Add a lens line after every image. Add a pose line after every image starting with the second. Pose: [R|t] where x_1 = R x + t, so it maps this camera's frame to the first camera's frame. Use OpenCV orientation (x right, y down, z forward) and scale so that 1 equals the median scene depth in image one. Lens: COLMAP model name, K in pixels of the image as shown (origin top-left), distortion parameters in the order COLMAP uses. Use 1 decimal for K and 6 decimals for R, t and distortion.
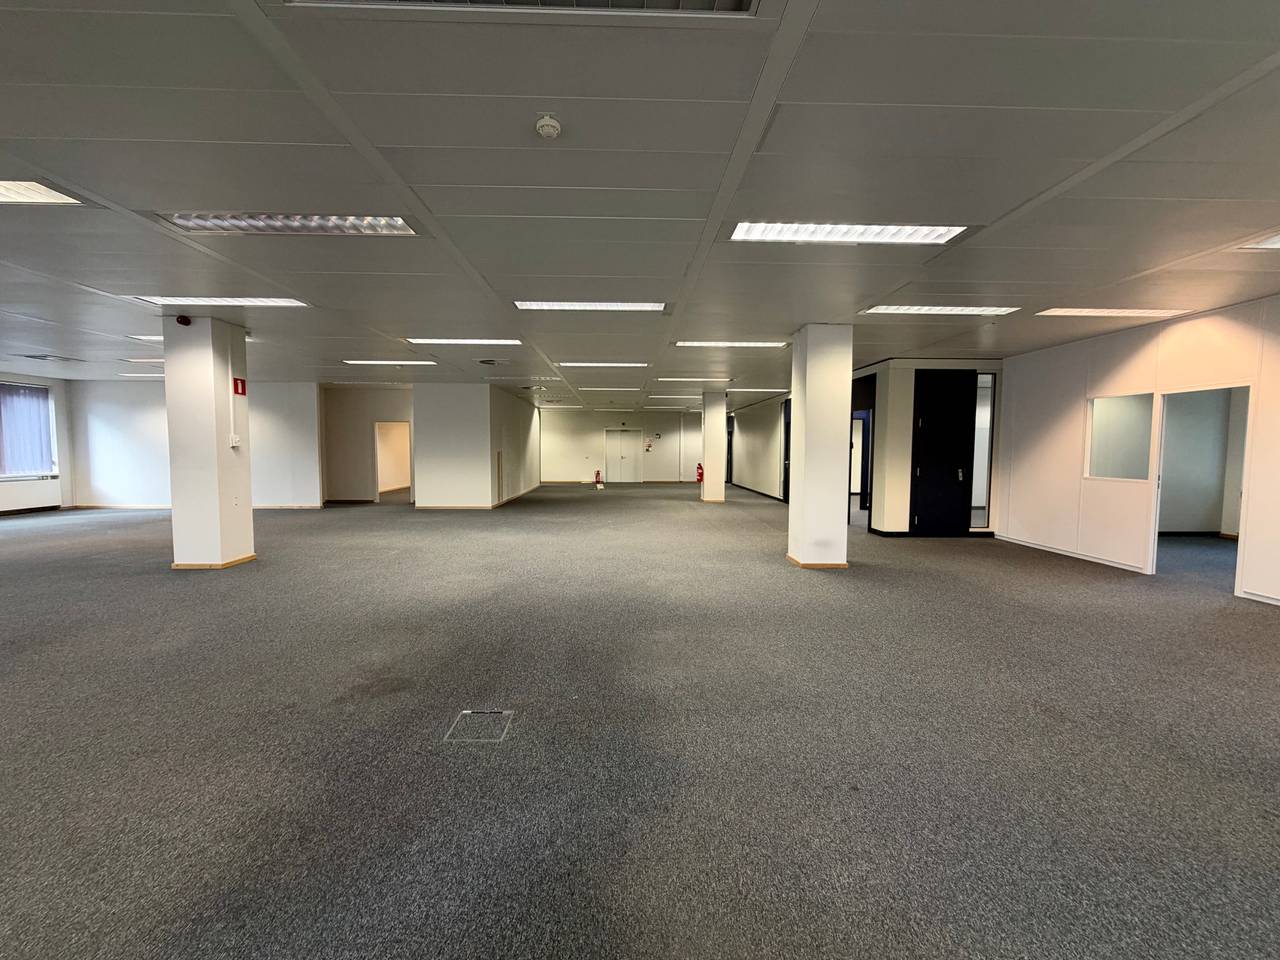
lens RADIAL K [[507.8, 0, 632.9], [0, 507.8, 477.2], [0, 0, 1]] dist [0.001754, -0.000549]
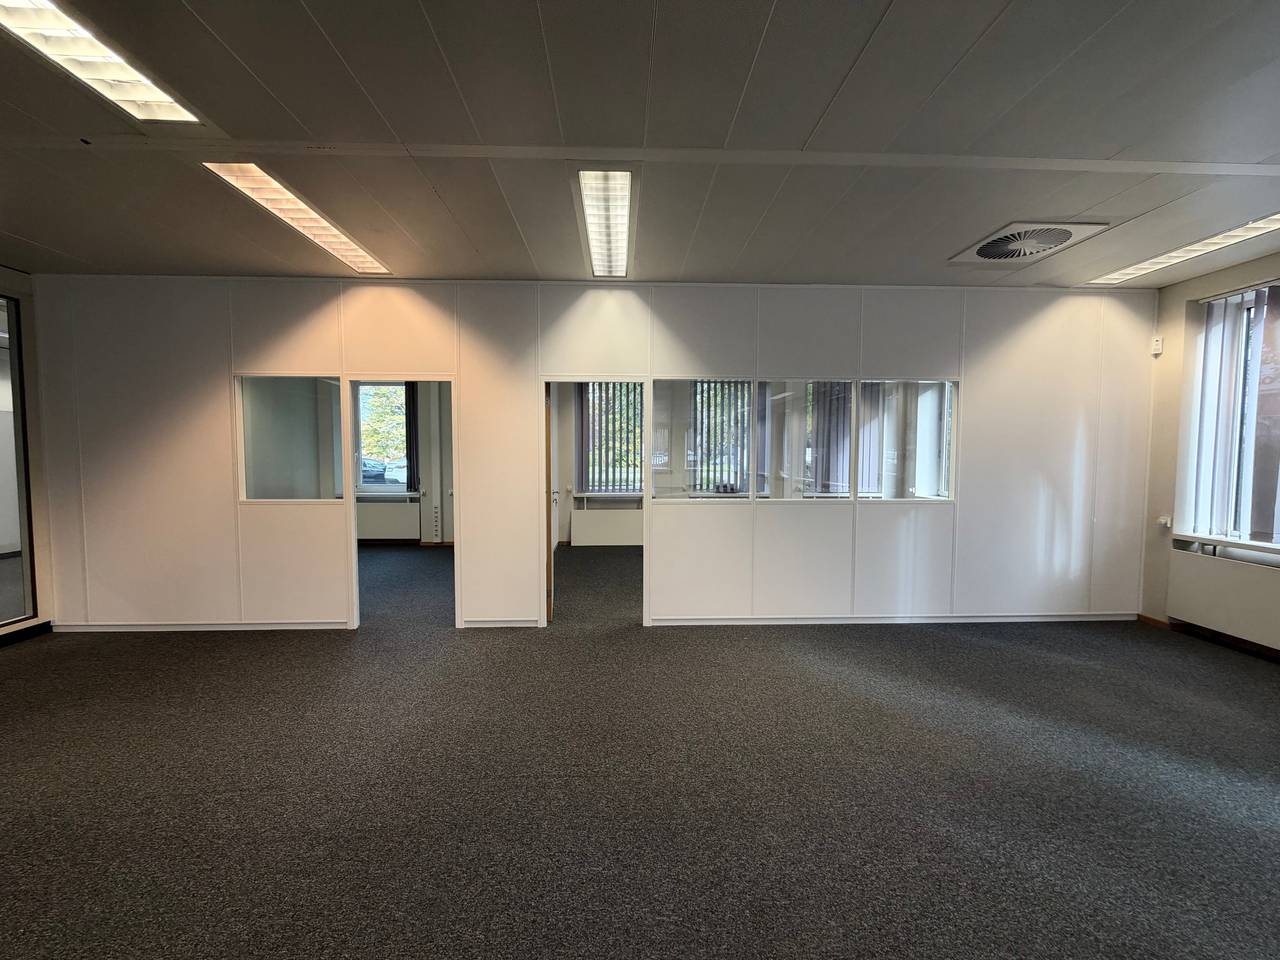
lens RADIAL K [[507.8, 0, 629.3], [0, 507.8, 478.5], [0, 0, 1]] dist [0.001754, -0.000549]
pose [[-0.015358, -0.059640, 0.998102, 0.211123], [0.054036, 0.996711, 0.060389, -0.032879], [-0.998421, 0.054861, -0.012085, 0.432619]]
